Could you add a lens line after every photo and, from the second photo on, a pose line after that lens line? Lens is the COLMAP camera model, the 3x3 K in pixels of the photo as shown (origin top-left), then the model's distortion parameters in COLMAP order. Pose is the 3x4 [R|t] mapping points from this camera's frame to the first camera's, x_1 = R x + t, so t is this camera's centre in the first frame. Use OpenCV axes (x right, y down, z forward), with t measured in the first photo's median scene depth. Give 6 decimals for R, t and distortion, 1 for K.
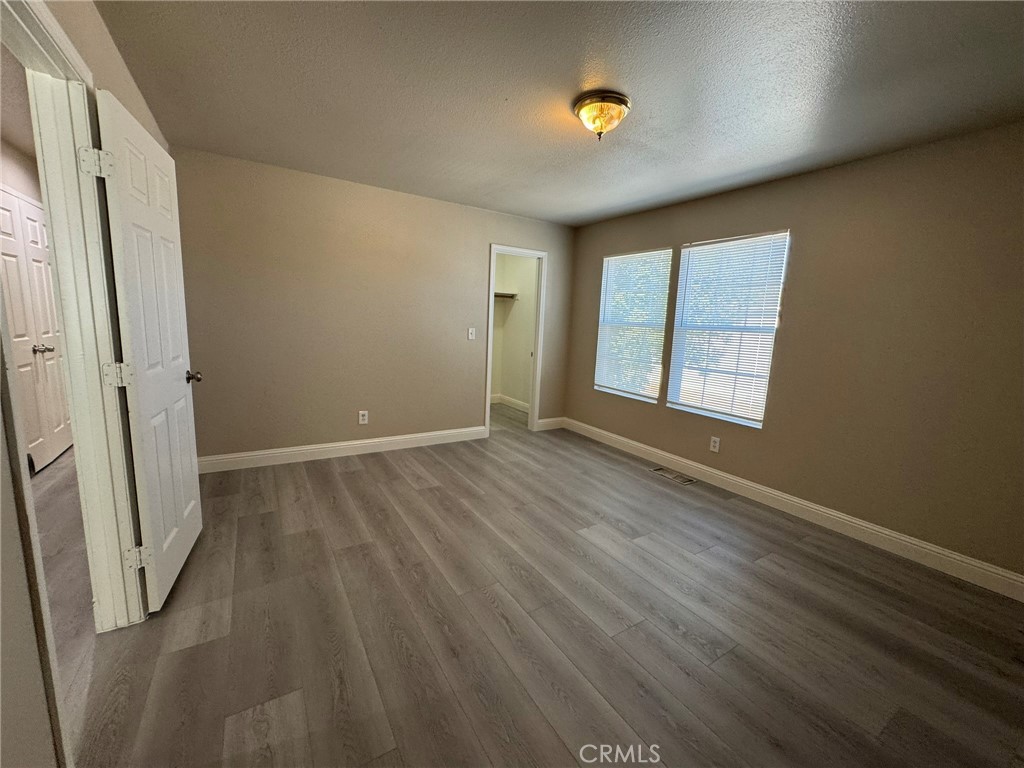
lens RADIAL K [[408.0, 0, 511.3], [0, 408.0, 384.7], [0, 0, 1]] dist [-0.007696, -0.000154]
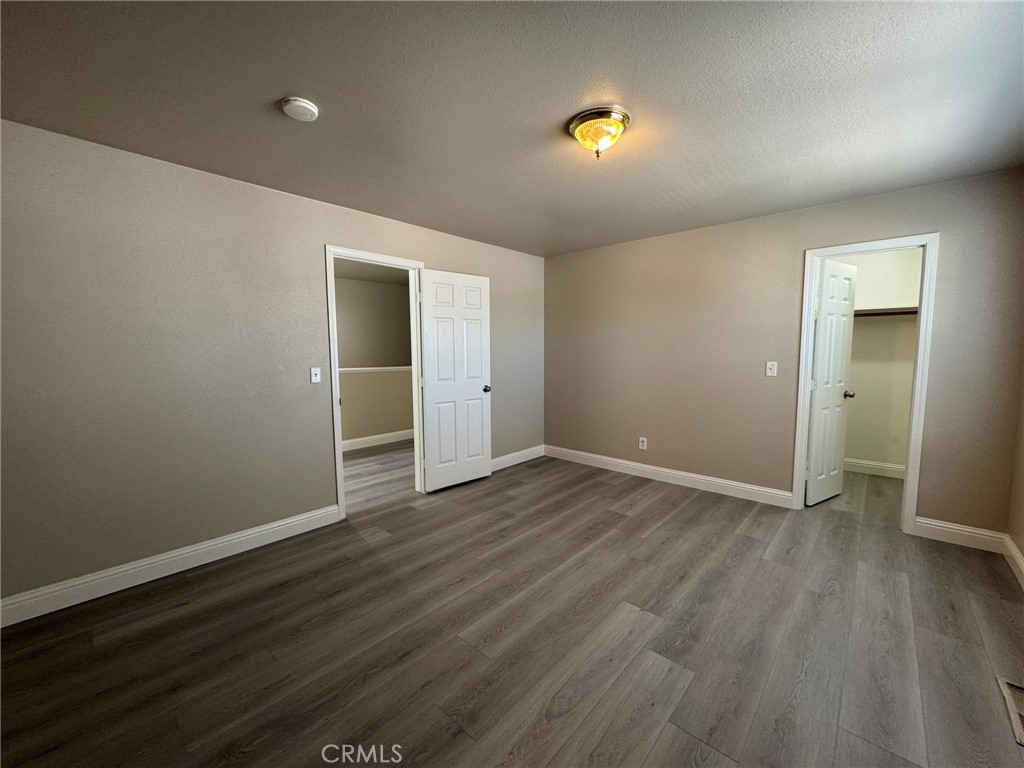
lens RADIAL K [[408.0, 0, 511.3], [0, 408.0, 384.7], [0, 0, 1]] dist [-0.007696, -0.000154]
pose [[0.267895, 0.039371, -0.962643, 0.655947], [-0.131316, 0.991333, 0.004001, -0.038460], [0.954457, 0.125338, 0.270744, 0.374613]]
